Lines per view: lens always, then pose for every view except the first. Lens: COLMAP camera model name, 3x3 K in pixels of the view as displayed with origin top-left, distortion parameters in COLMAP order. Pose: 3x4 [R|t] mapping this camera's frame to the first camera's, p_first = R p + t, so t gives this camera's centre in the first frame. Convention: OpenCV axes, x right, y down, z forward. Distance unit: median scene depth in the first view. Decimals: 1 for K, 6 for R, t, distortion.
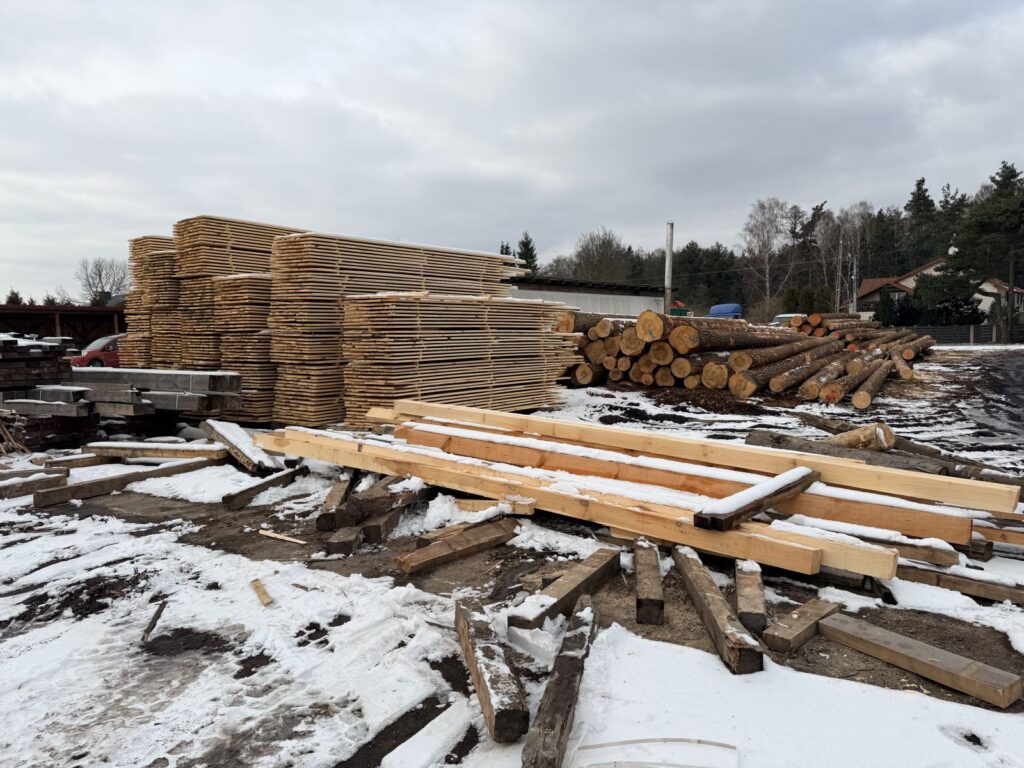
lens RADIAL K [[719.3, 0, 512.0], [0, 719.3, 384.0], [0, 0, 1]] dist [0.109736, -0.159430]
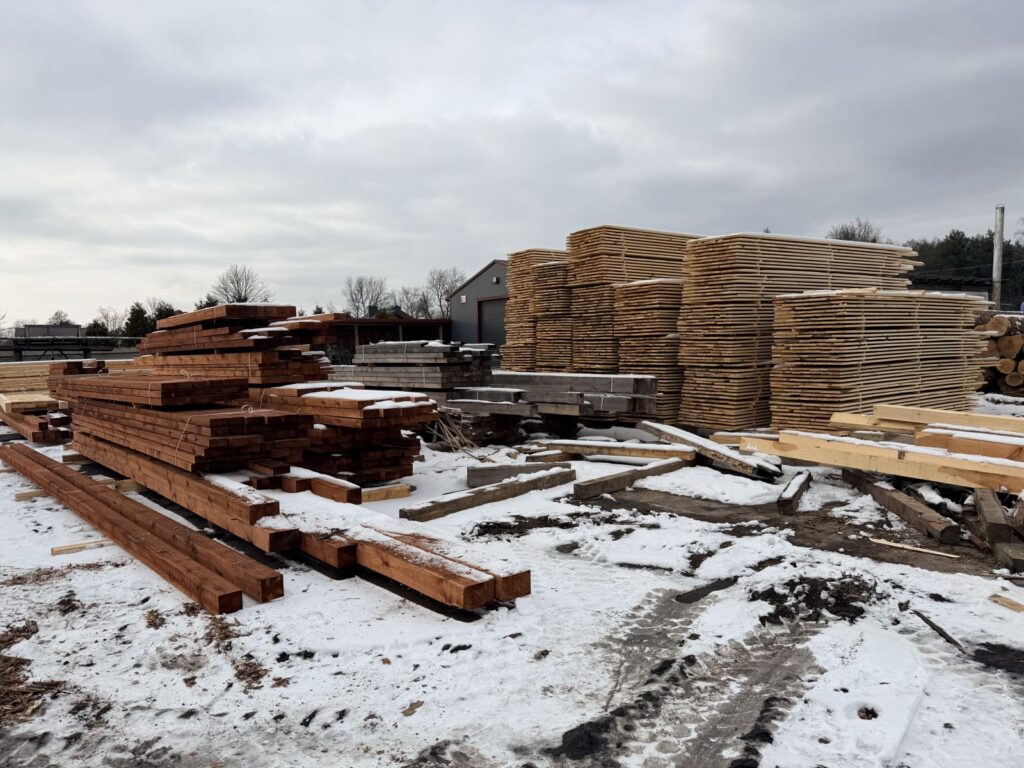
lens RADIAL K [[719.3, 0, 512.0], [0, 719.3, 384.0], [0, 0, 1]] dist [0.109736, -0.159430]
pose [[0.956895, 0.004885, -0.290392, -0.330520], [-0.007332, 0.999946, -0.007339, 0.005891], [0.290341, 0.009152, 0.956880, -0.032763]]
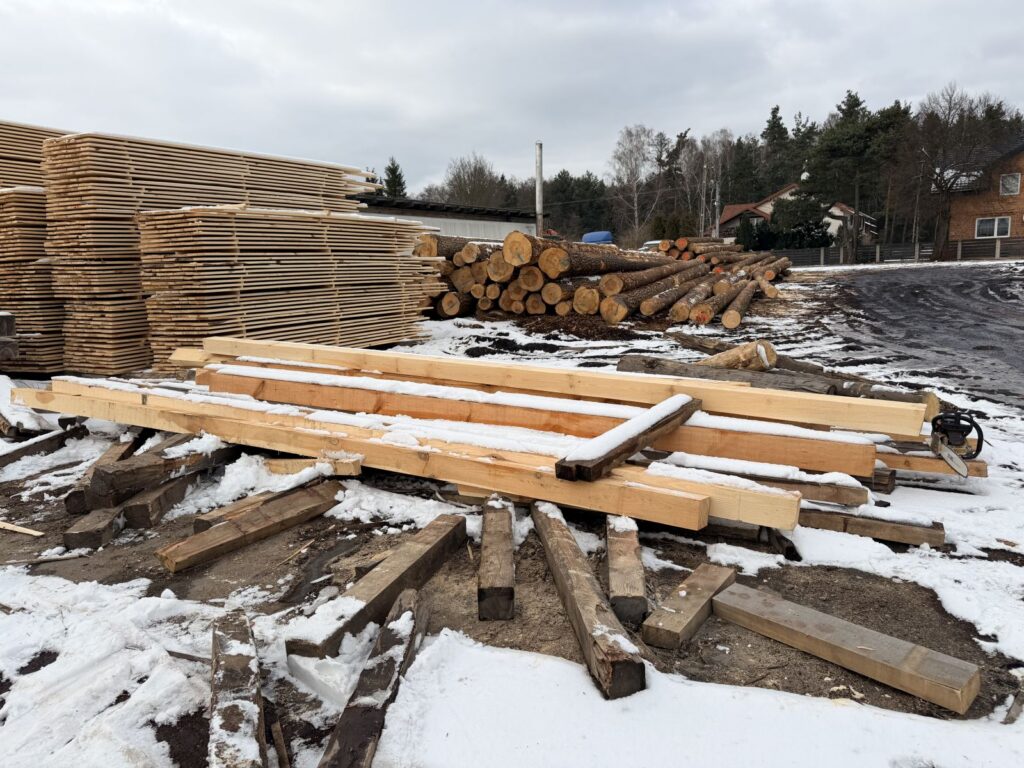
lens RADIAL K [[720.8, 0, 517.7], [0, 720.8, 399.0], [0, 0, 1]] dist [0.102812, -0.164376]
pose [[0.984190, -0.054700, 0.168455, 0.041706], [0.035925, 0.992996, 0.112551, 0.010659], [-0.173432, -0.104720, 0.979263, 0.126444]]
